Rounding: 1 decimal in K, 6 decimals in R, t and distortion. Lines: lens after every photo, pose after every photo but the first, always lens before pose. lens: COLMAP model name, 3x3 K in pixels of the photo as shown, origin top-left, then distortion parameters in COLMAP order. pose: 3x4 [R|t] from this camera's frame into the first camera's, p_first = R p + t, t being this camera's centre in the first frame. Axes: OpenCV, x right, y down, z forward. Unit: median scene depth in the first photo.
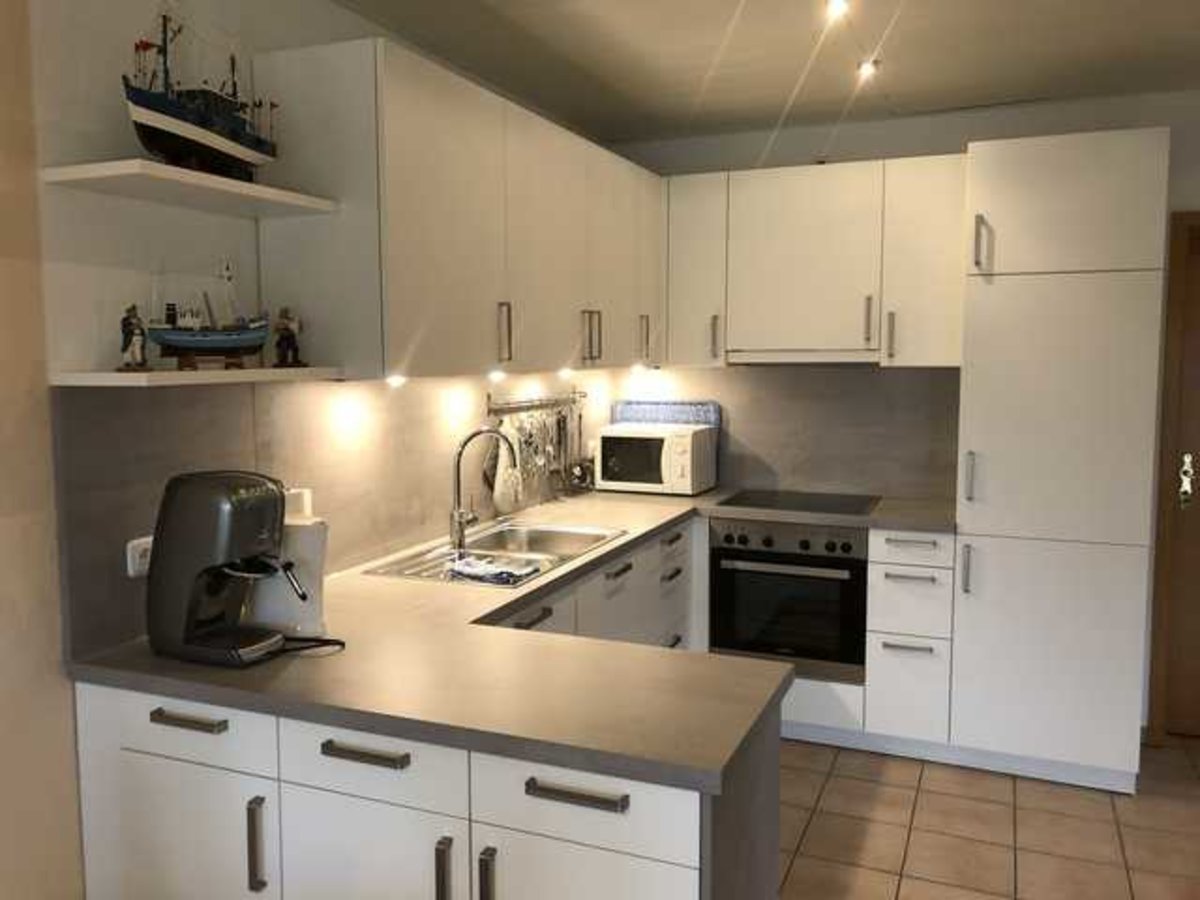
lens RADIAL K [[978.2, 0, 596.5], [0, 978.2, 442.6], [0, 0, 1]] dist [0.037407, -0.023378]
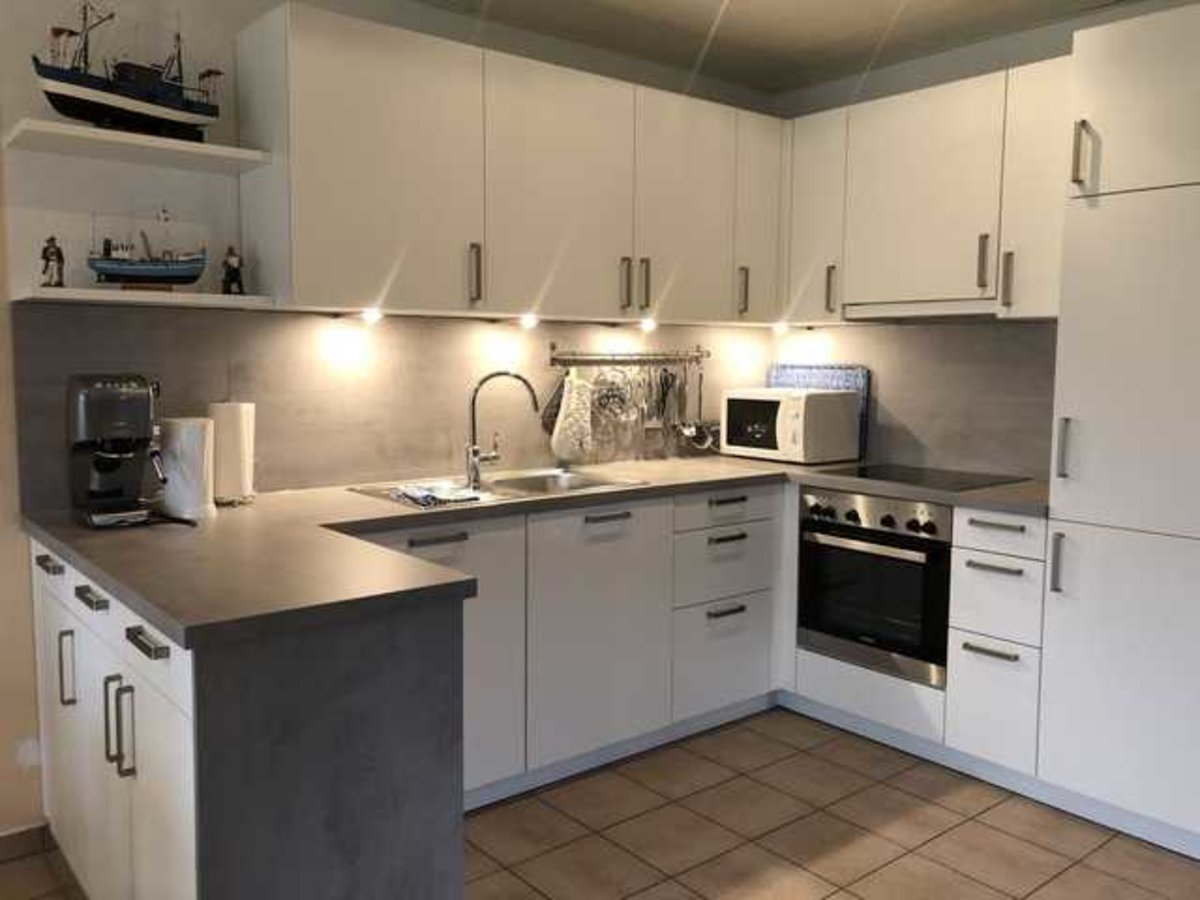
lens RADIAL K [[978.2, 0, 580.2], [0, 978.2, 438.3], [0, 0, 1]] dist [0.037407, -0.023378]
pose [[0.886747, 0.049806, -0.459564, 0.384975], [-0.051793, 0.998623, 0.008292, 0.038812], [0.459344, 0.016449, 0.888106, 0.095409]]
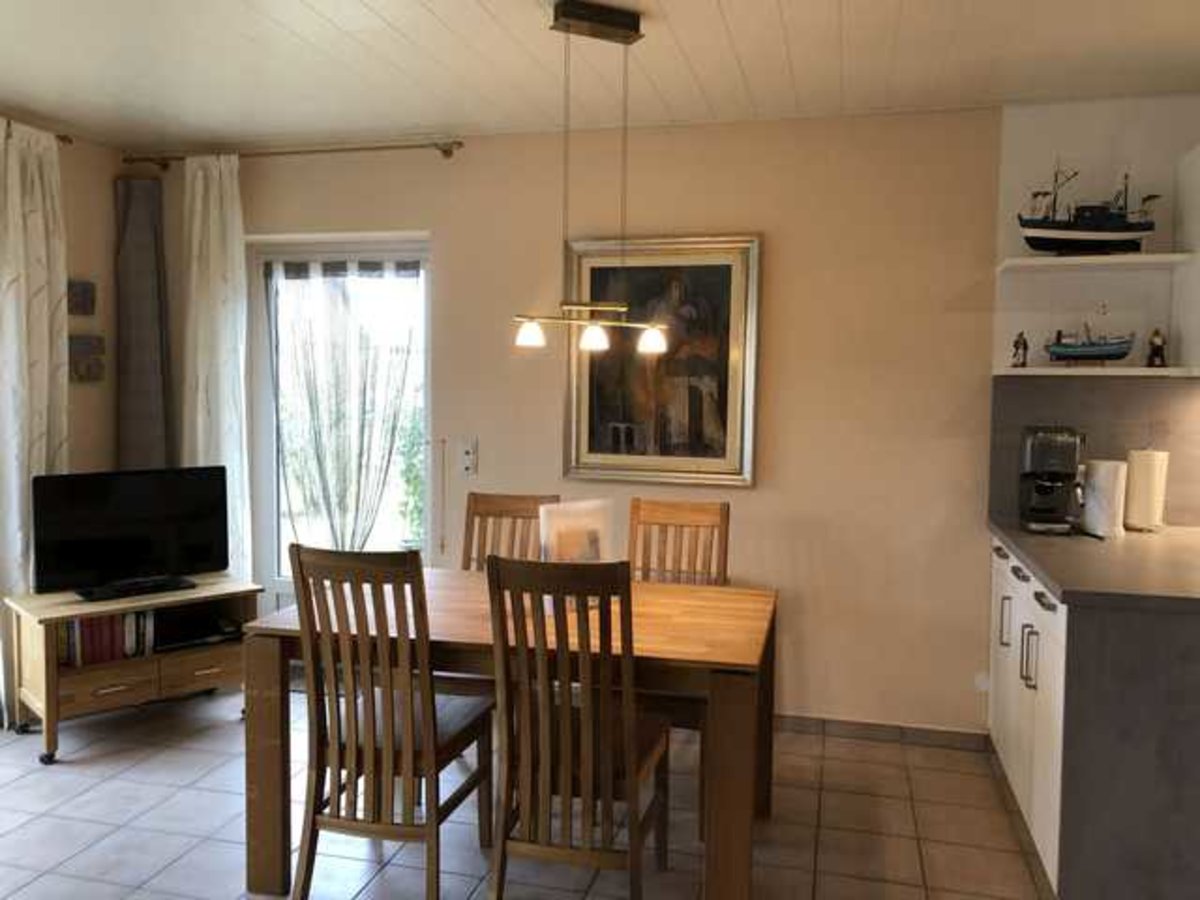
lens RADIAL K [[978.2, 0, 599.3], [0, 978.2, 438.5], [0, 0, 1]] dist [0.037407, -0.023378]
pose [[0.164741, 0.065682, -0.984147, 0.659822], [-0.102185, 0.993548, 0.049204, 0.026606], [0.981029, 0.092459, 0.170390, -0.048874]]
